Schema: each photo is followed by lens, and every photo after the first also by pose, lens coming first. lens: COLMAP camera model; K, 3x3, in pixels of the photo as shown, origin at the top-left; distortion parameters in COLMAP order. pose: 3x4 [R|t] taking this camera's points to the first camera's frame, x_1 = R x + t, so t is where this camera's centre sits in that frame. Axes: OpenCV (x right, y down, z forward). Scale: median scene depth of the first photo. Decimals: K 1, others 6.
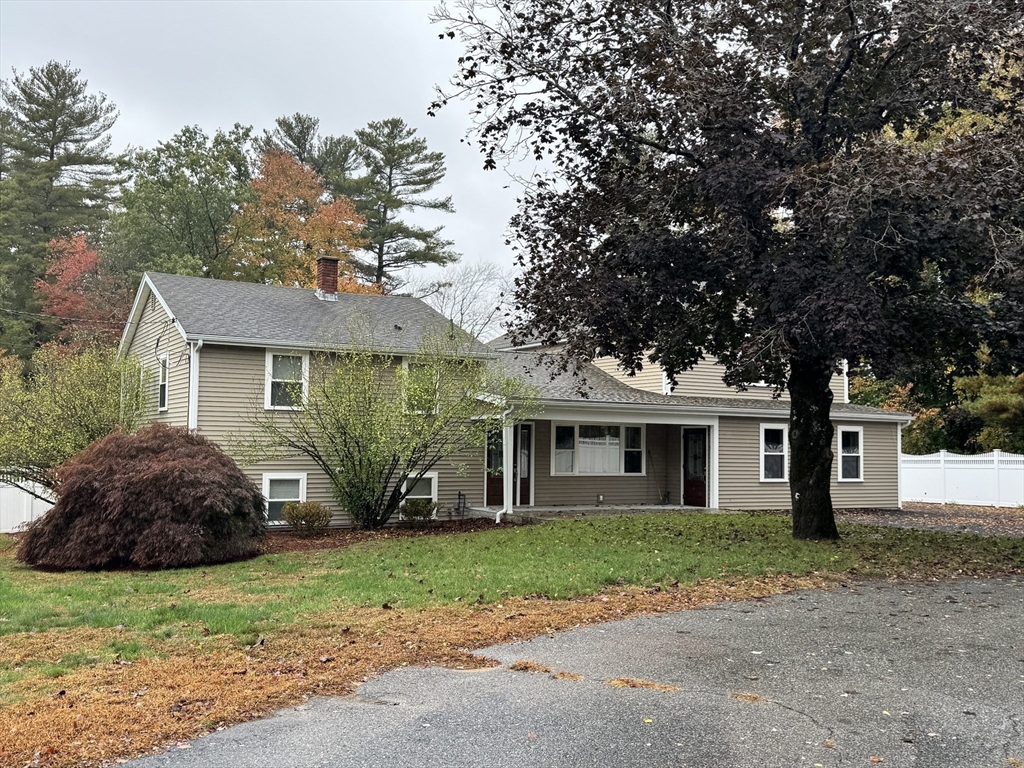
lens RADIAL K [[987.3, 0, 514.6], [0, 987.3, 386.1], [0, 0, 1]] dist [0.026596, 0.000000]
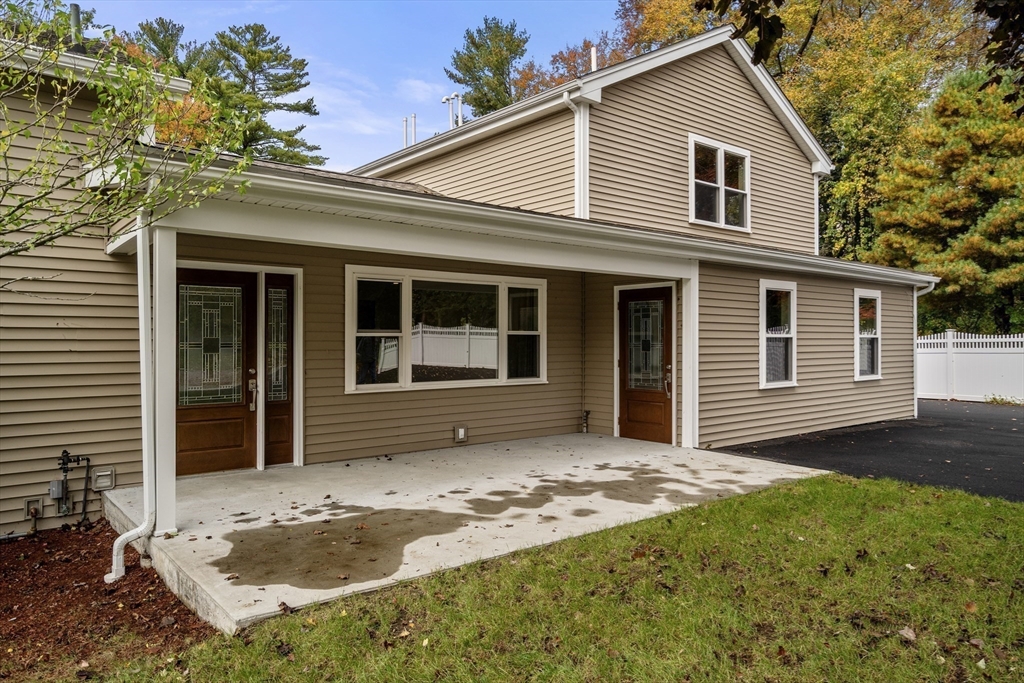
lens RADIAL K [[699.8, 0, 516.7], [0, 699.8, 337.1], [0, 0, 1]] dist [0.004340, -0.001541]
pose [[0.985729, -0.014839, 0.167683, 0.044581], [0.005360, 0.998369, 0.056840, 0.036661], [-0.168253, -0.055130, 0.984201, 0.510491]]
